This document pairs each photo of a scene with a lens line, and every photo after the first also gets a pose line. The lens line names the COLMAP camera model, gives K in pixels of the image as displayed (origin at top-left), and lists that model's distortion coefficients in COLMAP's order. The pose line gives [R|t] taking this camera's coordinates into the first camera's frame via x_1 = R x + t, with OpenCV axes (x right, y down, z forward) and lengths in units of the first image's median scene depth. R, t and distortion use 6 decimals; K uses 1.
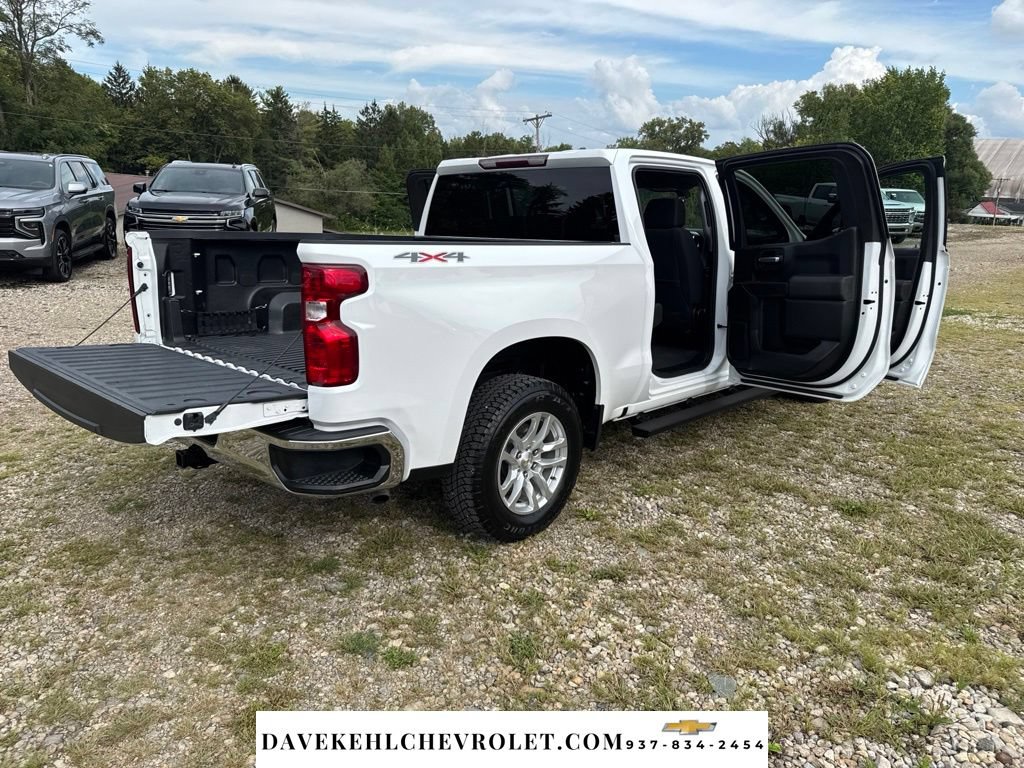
lens RADIAL K [[786.2, 0, 496.2], [0, 786.2, 364.8], [0, 0, 1]] dist [0.026035, -0.039352]
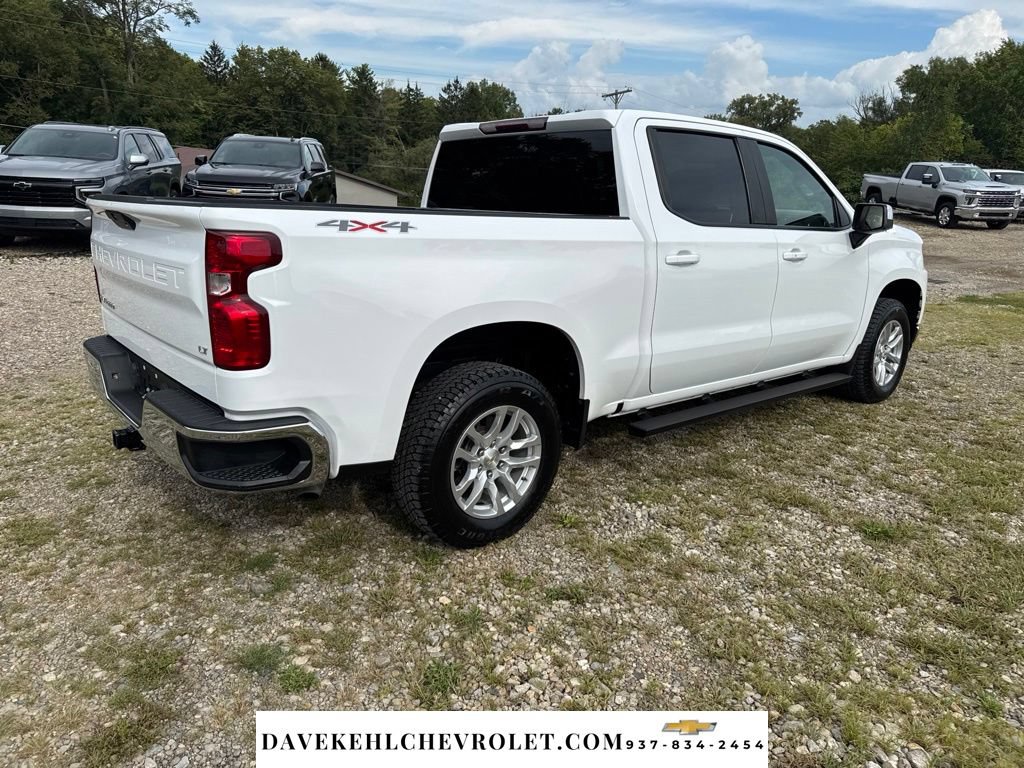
lens RADIAL K [[756.7, 0, 512.0], [0, 756.7, 372.6], [0, 0, 1]] dist [0.012903, -0.019516]
pose [[0.992696, 0.039082, -0.114136, 0.153028], [-0.034549, 0.998544, 0.041429, -0.012348], [0.115589, -0.037183, 0.992601, 0.148886]]
